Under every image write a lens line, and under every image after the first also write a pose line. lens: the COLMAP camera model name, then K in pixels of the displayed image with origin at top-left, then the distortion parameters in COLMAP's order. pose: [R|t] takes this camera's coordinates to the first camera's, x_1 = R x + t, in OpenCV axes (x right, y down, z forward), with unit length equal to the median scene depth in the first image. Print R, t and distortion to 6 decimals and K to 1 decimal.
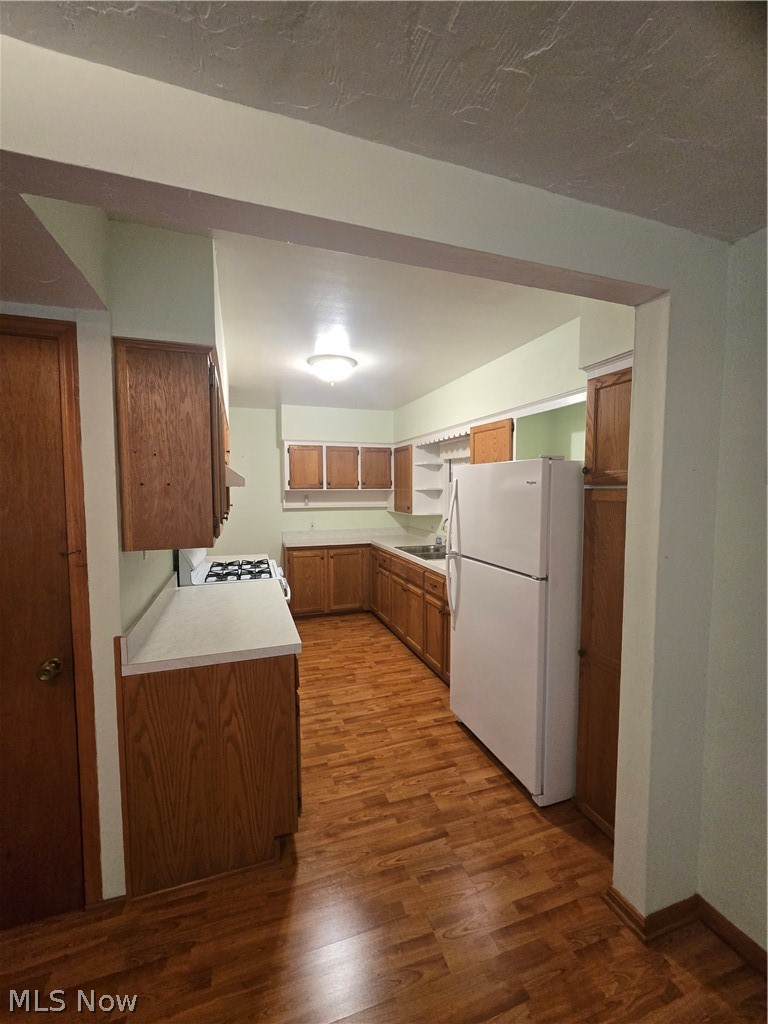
lens RADIAL K [[418.9, 0, 383.6], [0, 418.9, 514.4], [0, 0, 1]] dist [-0.000786, -0.000108]
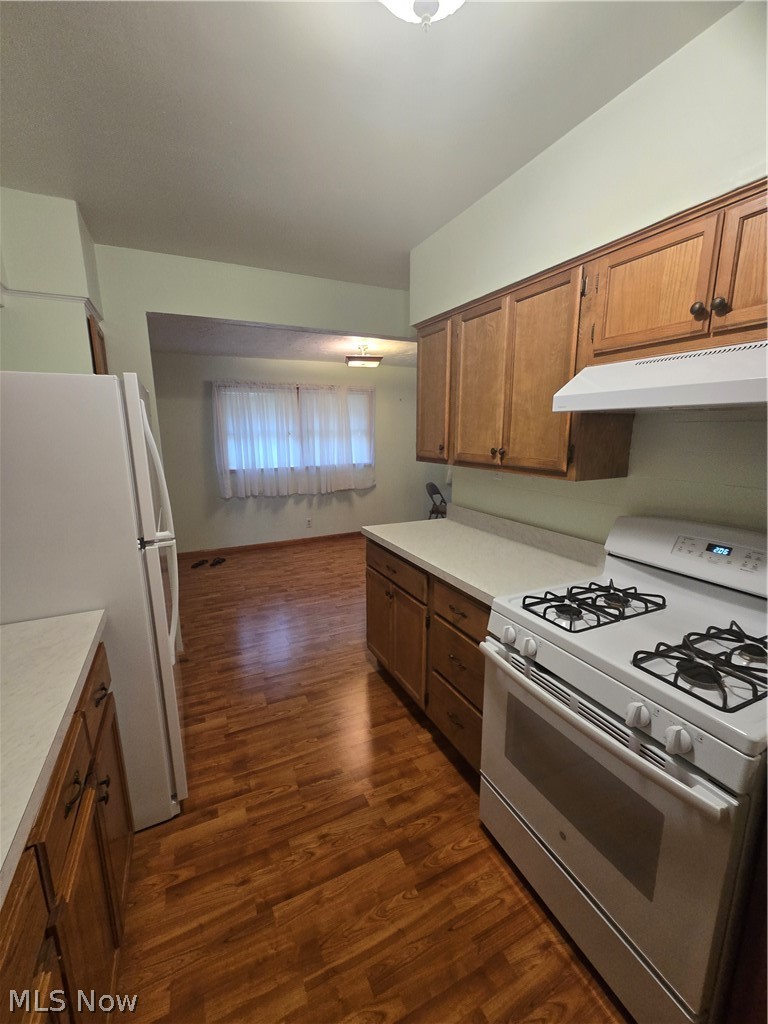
lens RADIAL K [[418.9, 0, 381.9], [0, 418.9, 514.0], [0, 0, 1]] dist [-0.000786, -0.000108]
pose [[-0.992454, 0.032855, -0.118131, -0.057699], [0.001590, 0.966798, 0.255536, -0.076362], [0.122605, 0.253420, -0.959555, 1.495002]]
